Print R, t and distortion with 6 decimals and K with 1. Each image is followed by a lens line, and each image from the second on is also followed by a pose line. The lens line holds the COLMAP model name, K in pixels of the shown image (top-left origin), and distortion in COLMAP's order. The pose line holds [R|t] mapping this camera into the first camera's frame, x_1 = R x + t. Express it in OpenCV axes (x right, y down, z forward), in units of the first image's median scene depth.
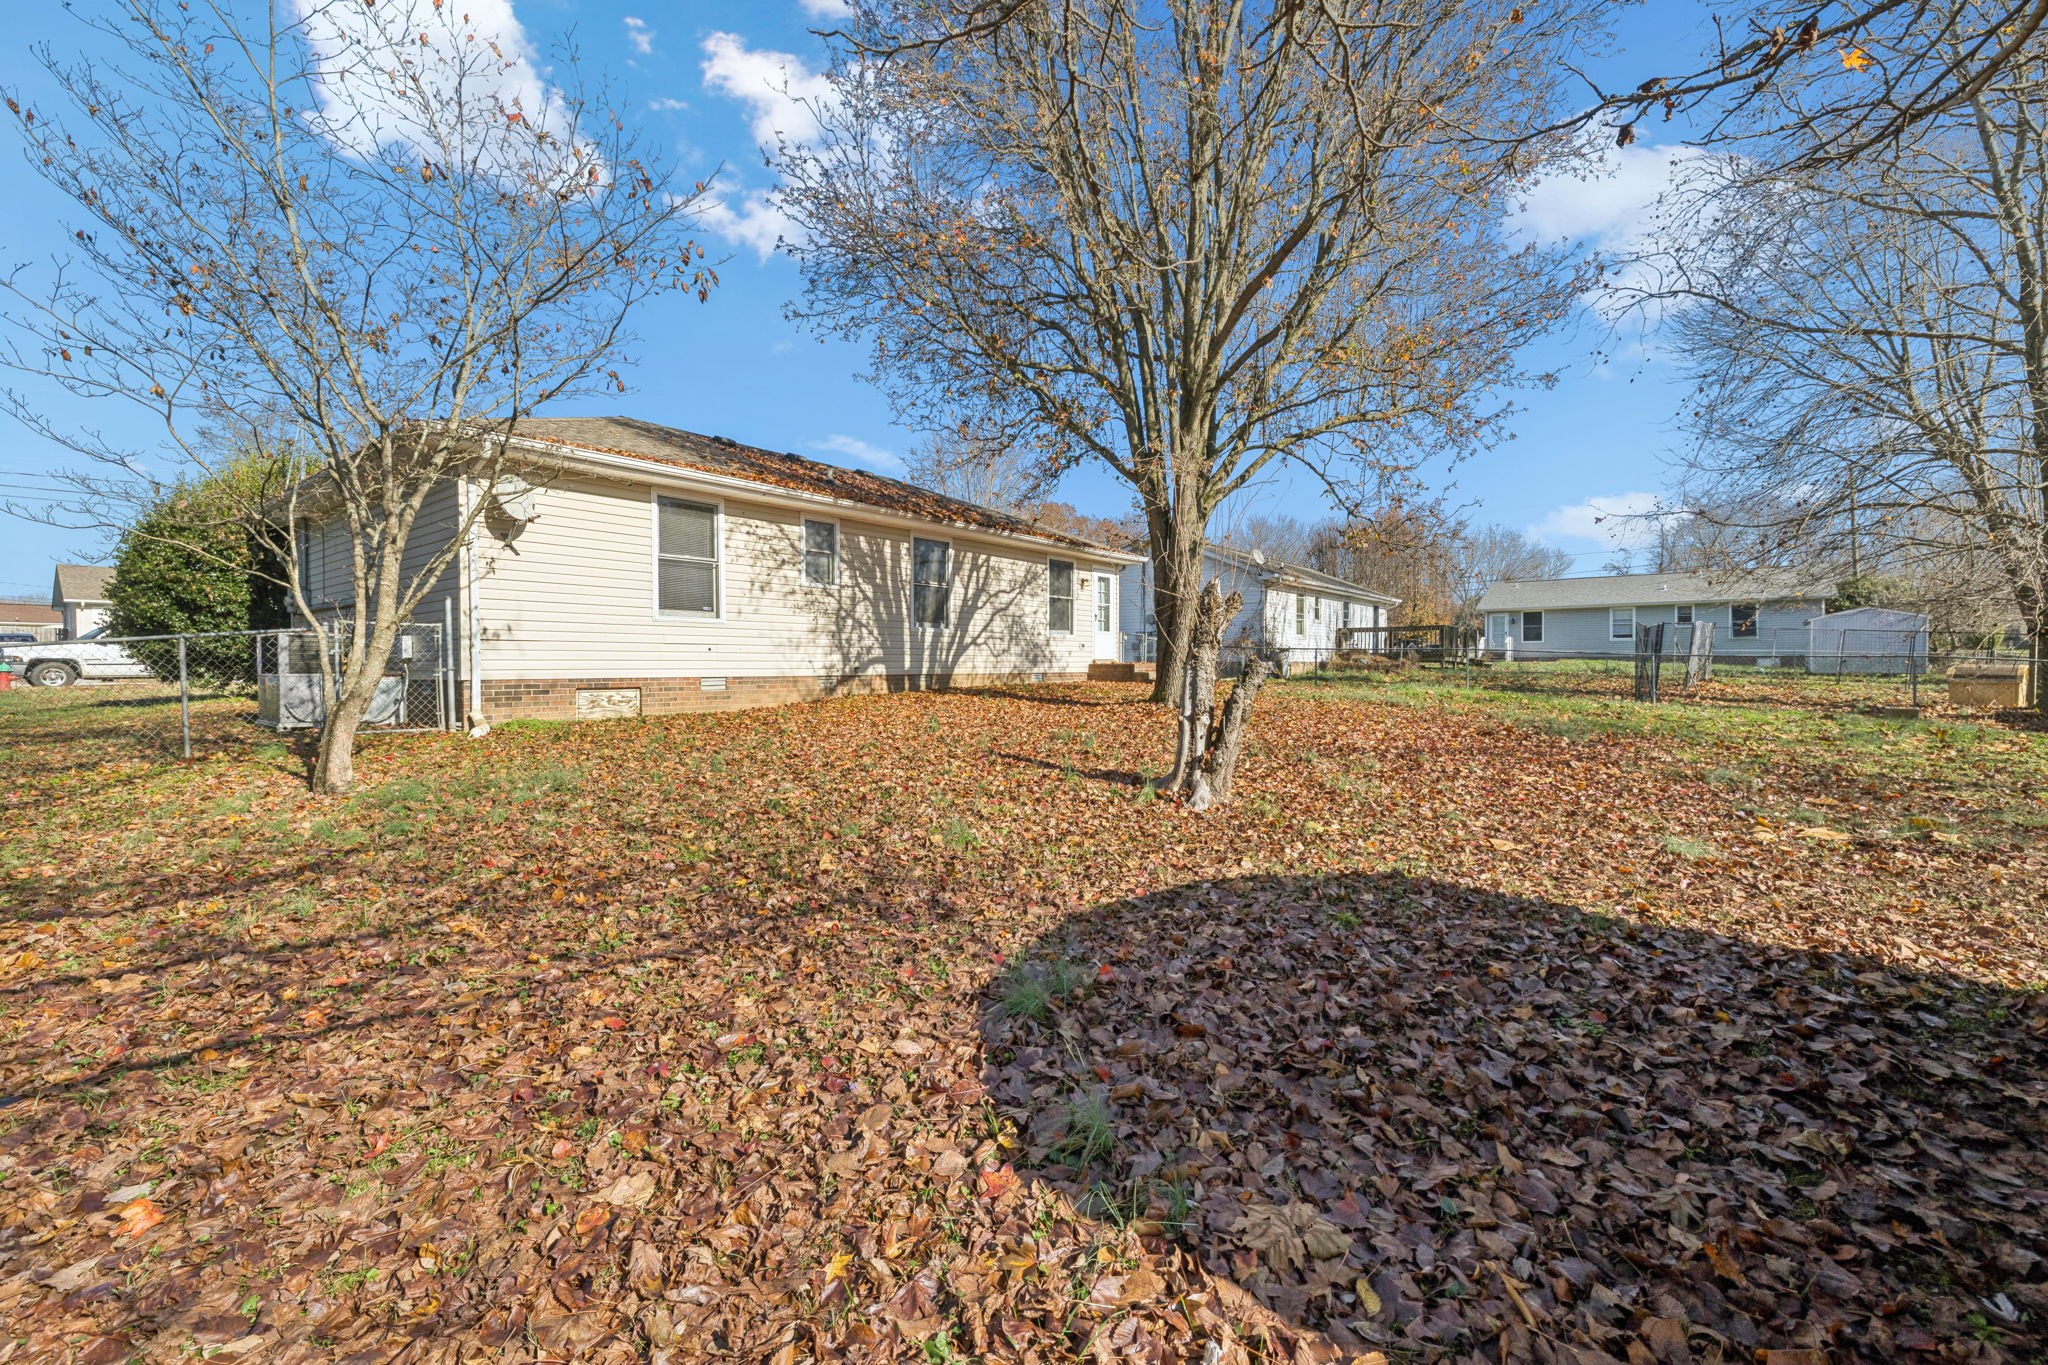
lens RADIAL K [[861.0, 0, 1000.4], [0, 861.0, 680.8], [0, 0, 1]] dist [-0.001773, 0.000154]
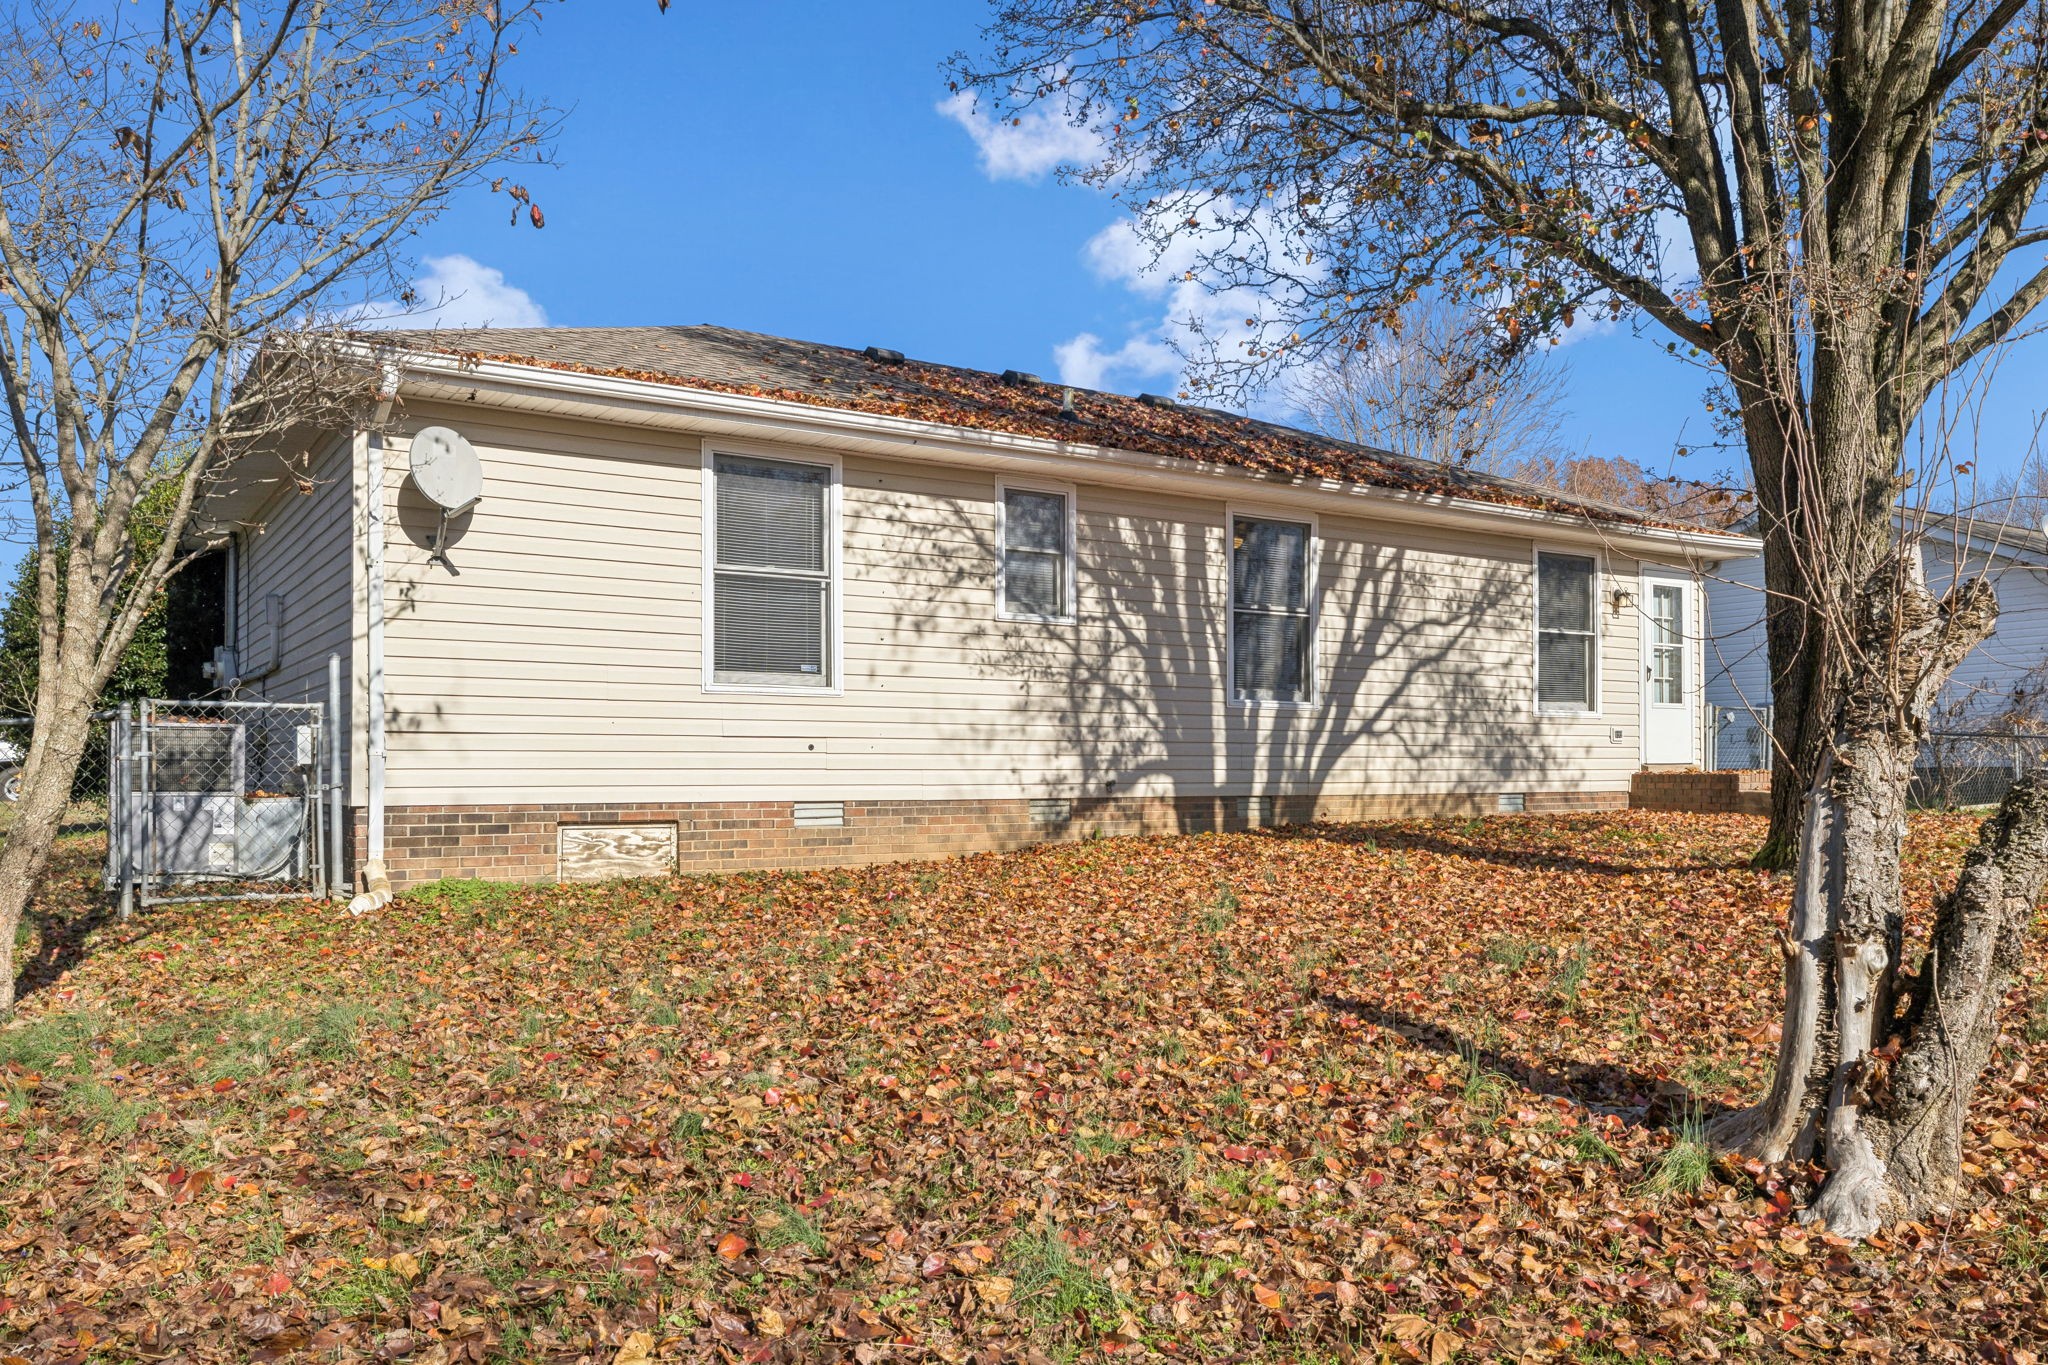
lens RADIAL K [[1539.9, 0, 988.0], [0, 1539.9, 757.8], [0, 0, 1]] dist [-0.005920, 0.004231]
pose [[0.950199, -0.001833, -0.311637, 0.044189], [-0.006338, 0.999662, -0.025205, -0.006924], [0.311578, 0.025925, 0.949867, 0.144831]]
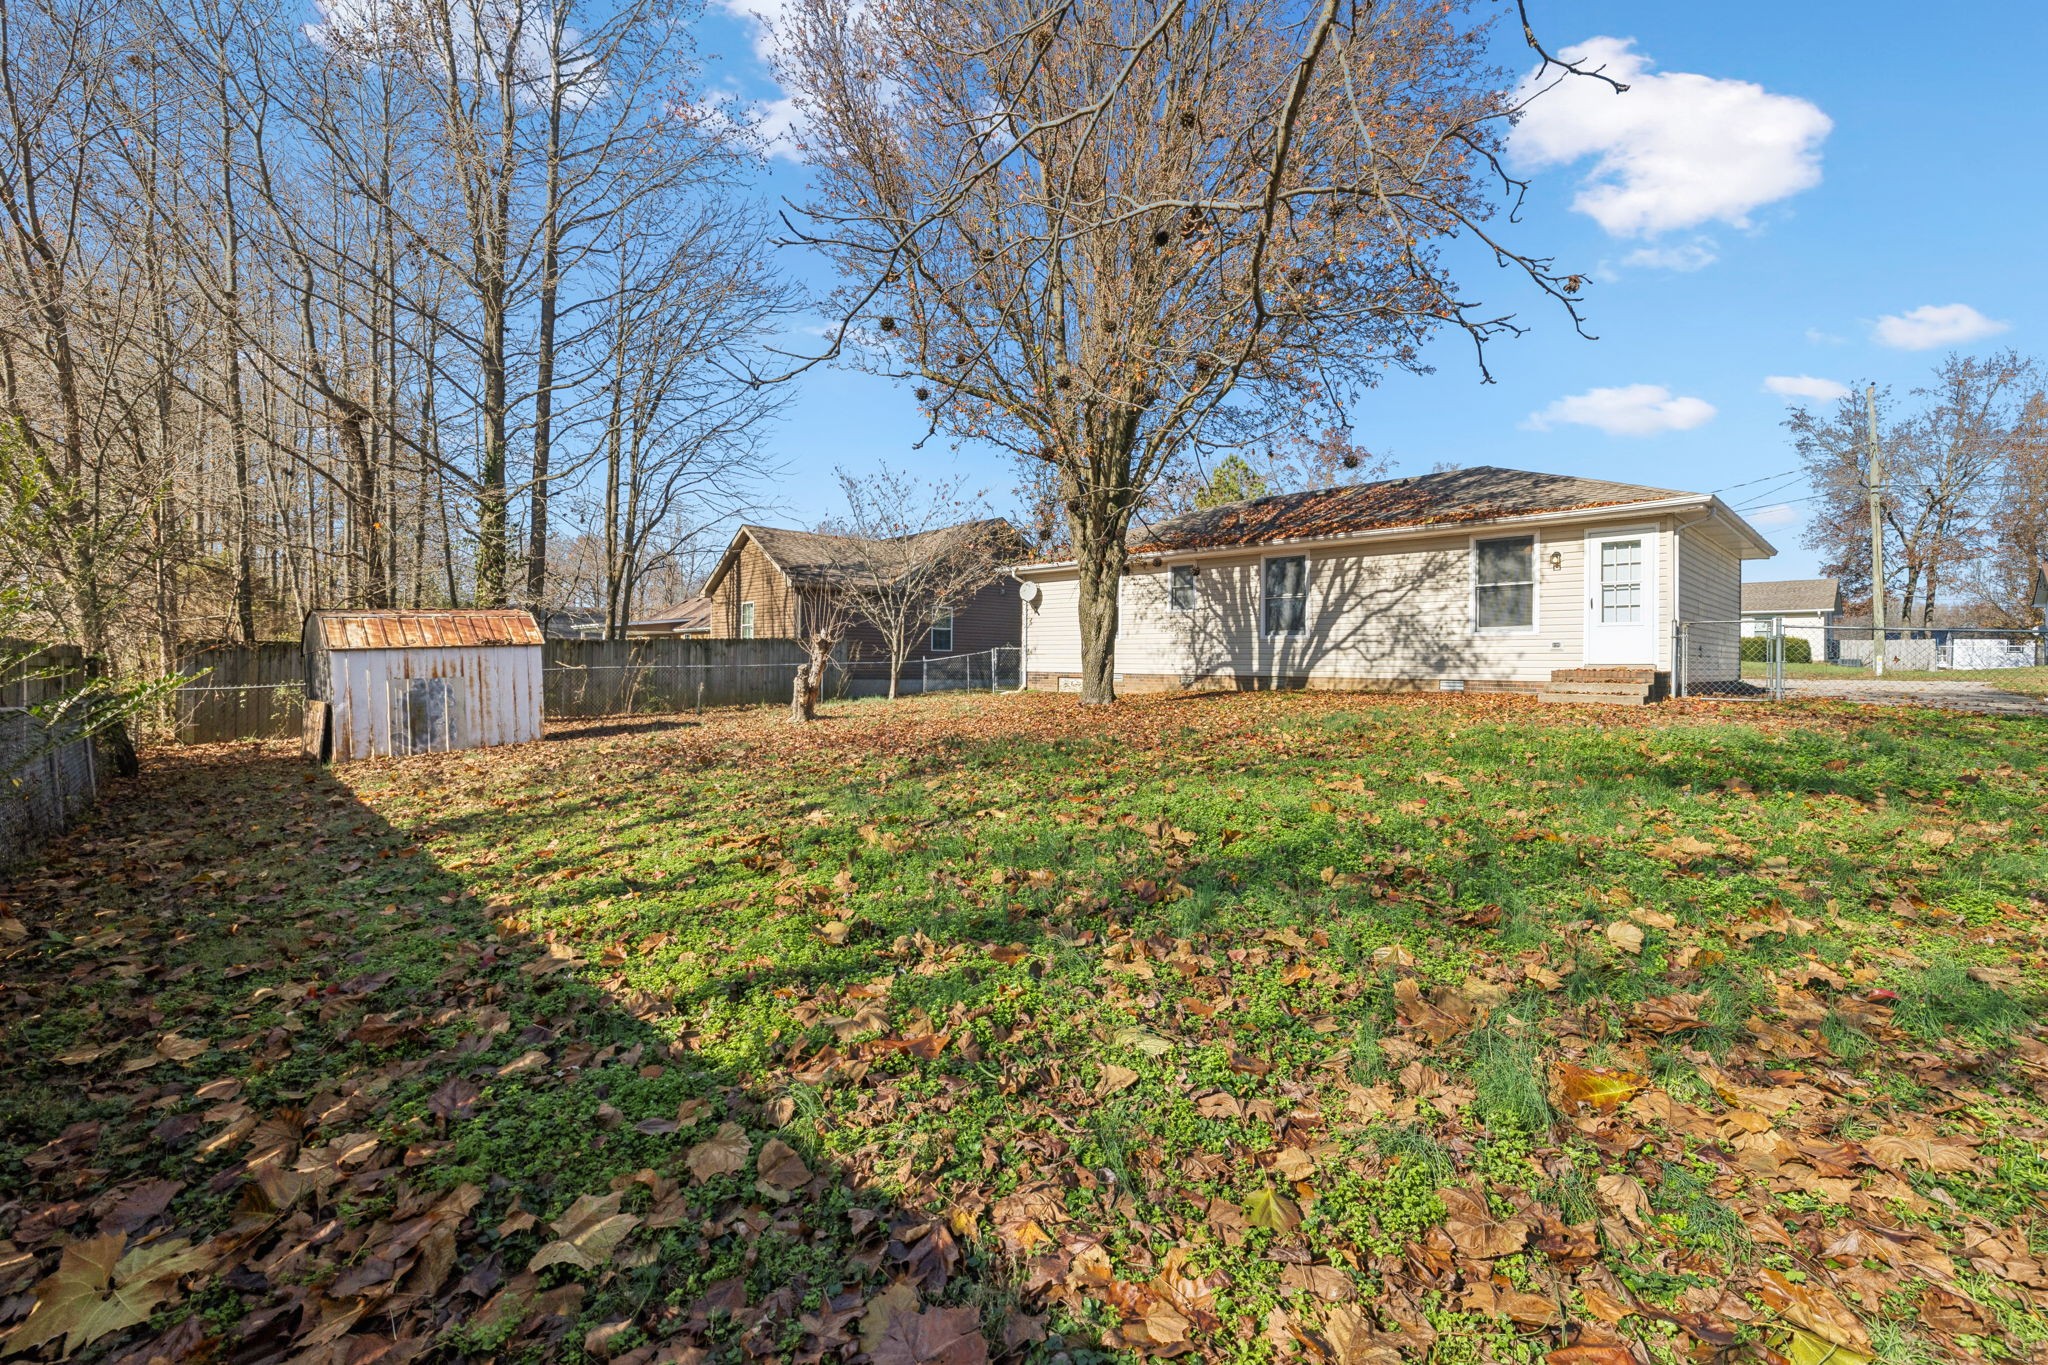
lens RADIAL K [[861.0, 0, 1000.4], [0, 861.0, 680.8], [0, 0, 1]] dist [-0.001773, 0.000154]
pose [[-0.123814, 0.033983, -0.991723, 1.263570], [-0.014740, 0.999240, 0.036081, -0.043442], [0.992196, 0.019085, -0.123219, 0.900830]]
